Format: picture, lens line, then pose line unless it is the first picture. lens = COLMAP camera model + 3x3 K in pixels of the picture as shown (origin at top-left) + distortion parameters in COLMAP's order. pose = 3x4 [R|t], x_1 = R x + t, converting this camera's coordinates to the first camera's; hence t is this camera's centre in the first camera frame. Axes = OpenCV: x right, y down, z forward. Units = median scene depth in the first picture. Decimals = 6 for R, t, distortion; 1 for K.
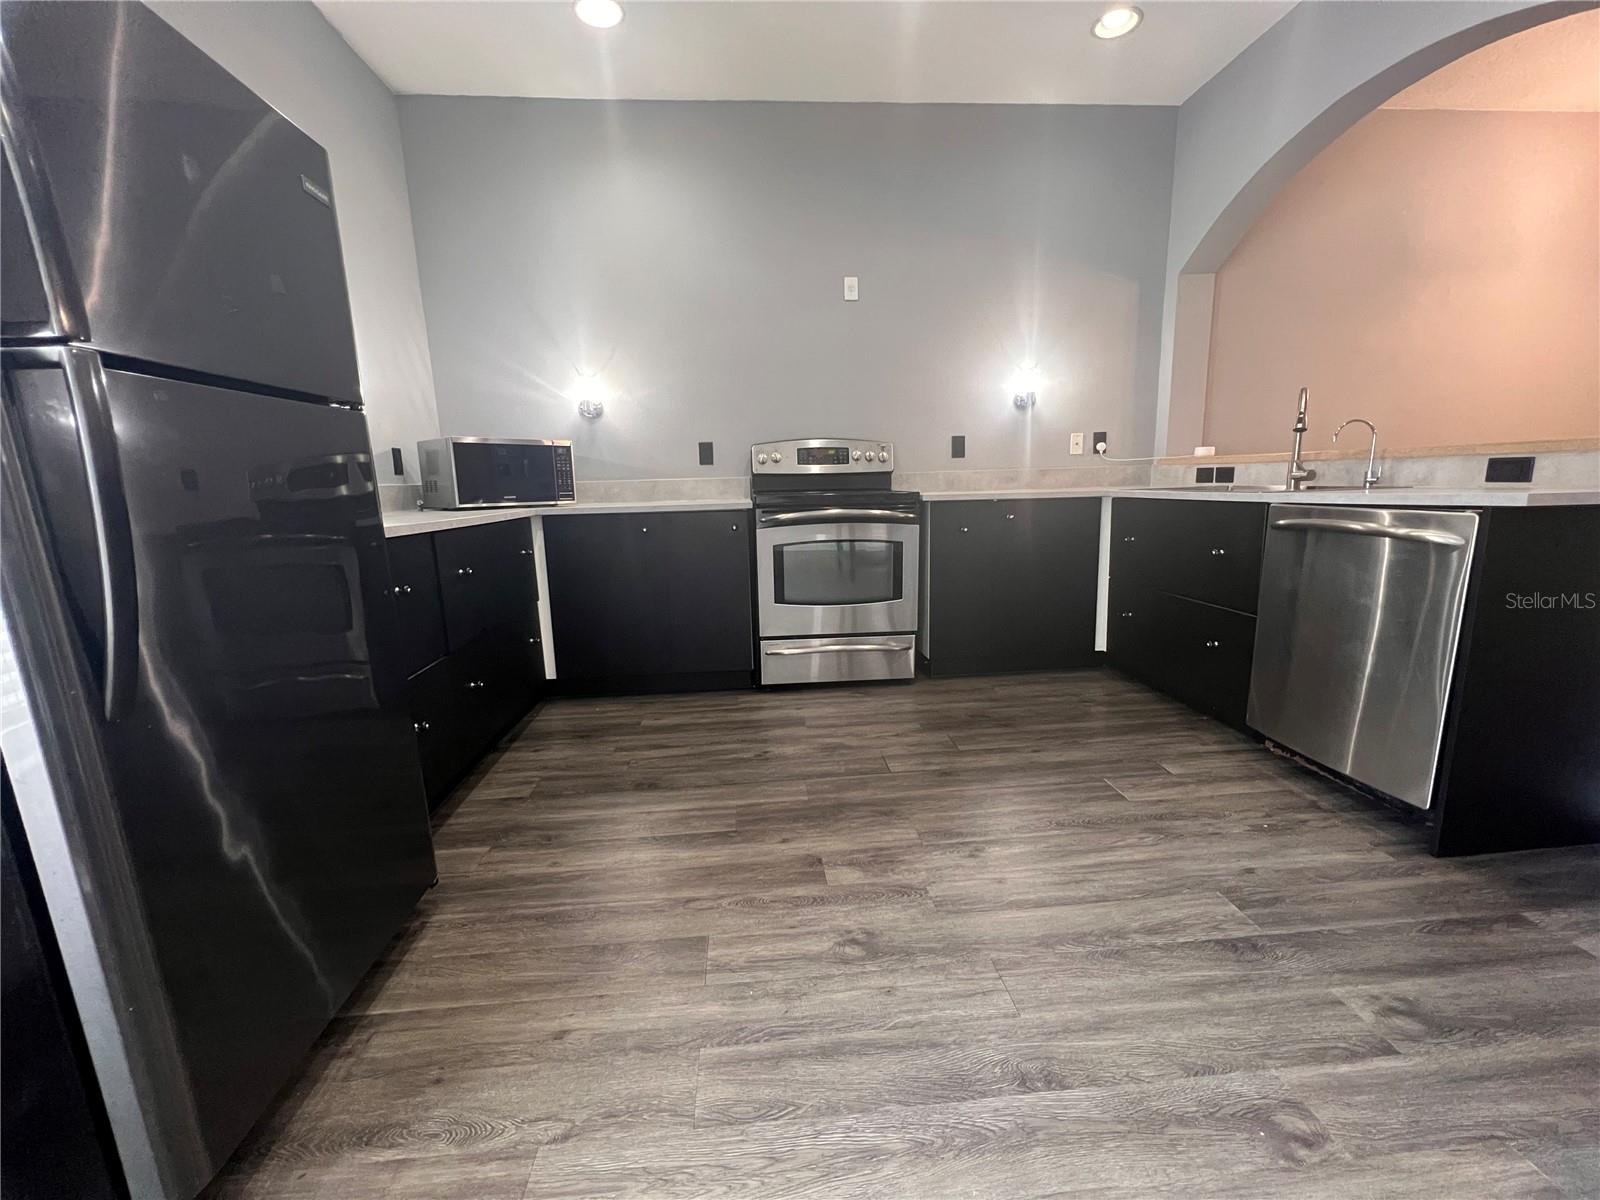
lens RADIAL K [[640.0, 0, 796.5], [0, 640.0, 598.5], [0, 0, 1]] dist [-0.001104, 0.000349]
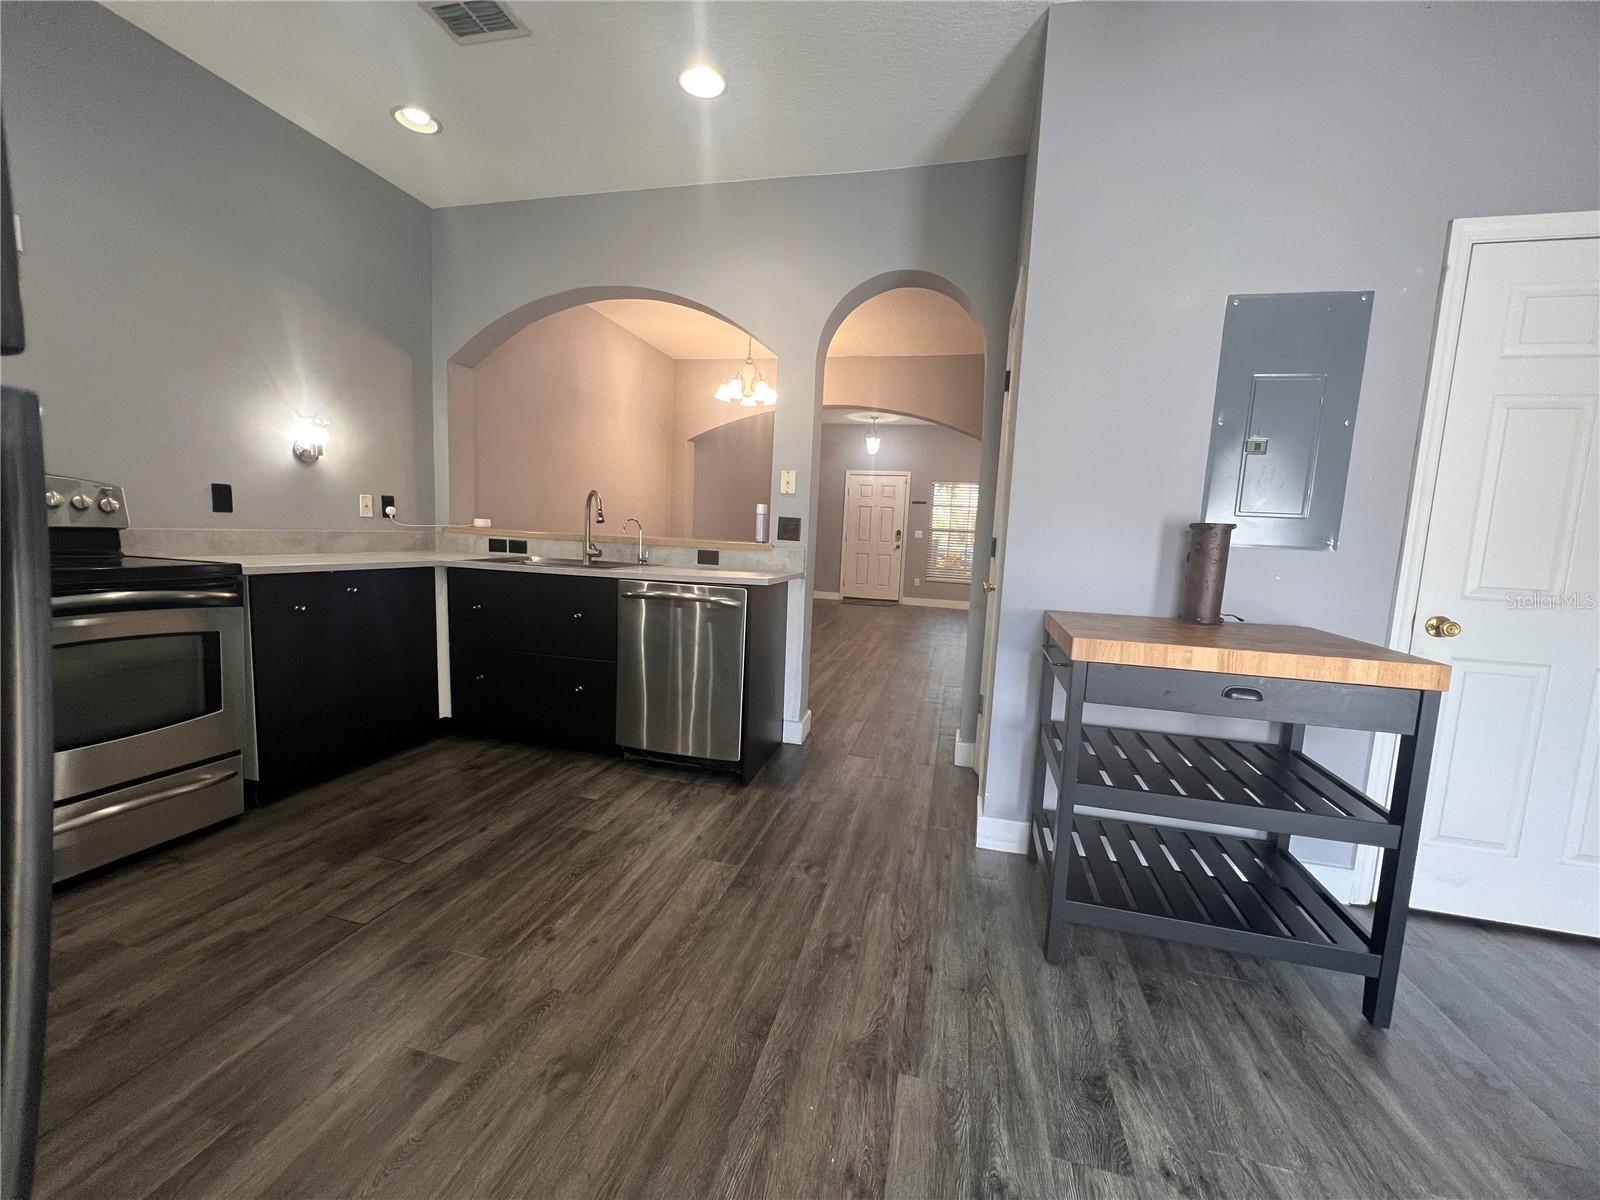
lens RADIAL K [[640.0, 0, 796.5], [0, 640.0, 598.5], [0, 0, 1]] dist [-0.001104, 0.000349]
pose [[0.324188, -0.055872, 0.944341, -0.355535], [0.116907, 0.992968, 0.018616, -0.072882], [-0.938741, 0.104365, 0.328440, 0.164889]]
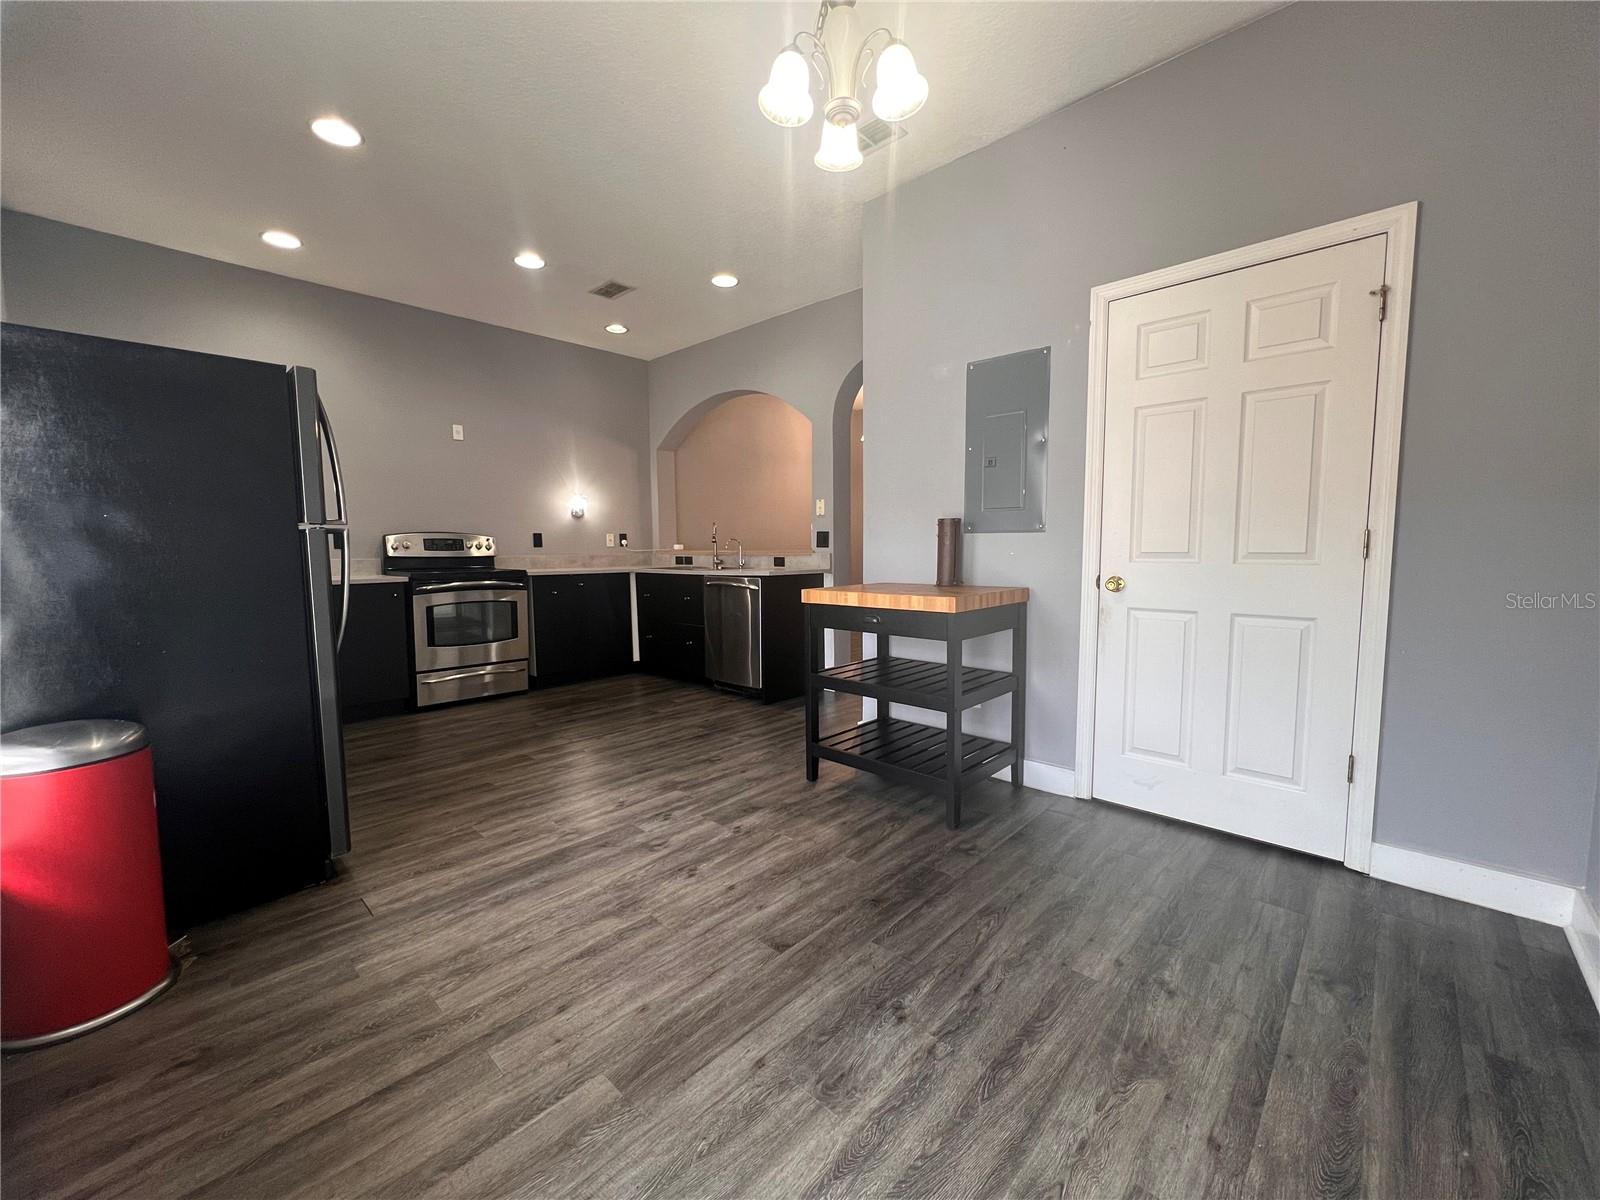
lens RADIAL K [[641.9, 0, 800.0], [0, 641.9, 600.0], [0, 0, 1]] dist [-0.000210, 0.000073]
pose [[0.741881, -0.033128, 0.669713, -0.437683], [0.107954, 0.991651, -0.070534, 0.111291], [-0.661784, 0.124626, 0.739263, -0.736925]]
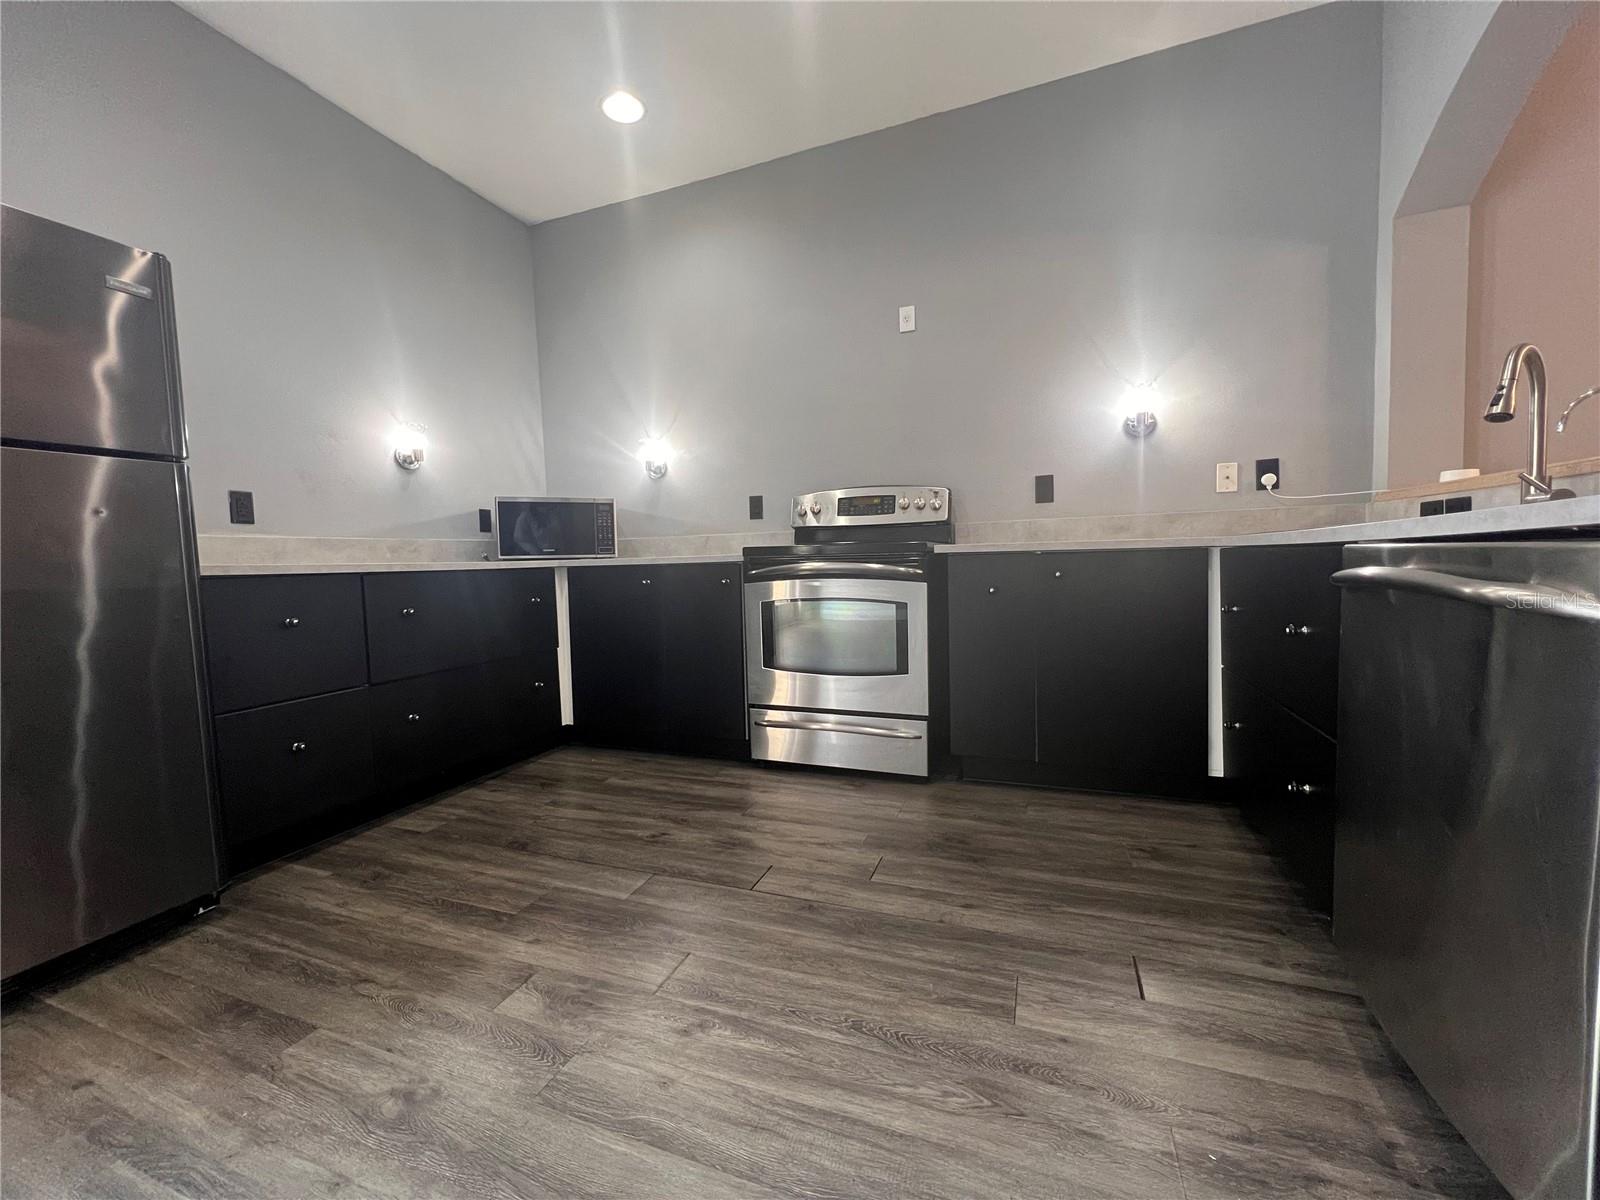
lens RADIAL K [[640.0, 0, 796.5], [0, 640.0, 598.5], [0, 0, 1]] dist [-0.001104, 0.000349]
pose [[0.899608, 0.028188, -0.435788, 0.458751], [-0.075224, 0.993001, -0.091057, -0.011191], [0.430171, 0.114697, 0.895432, 0.248715]]
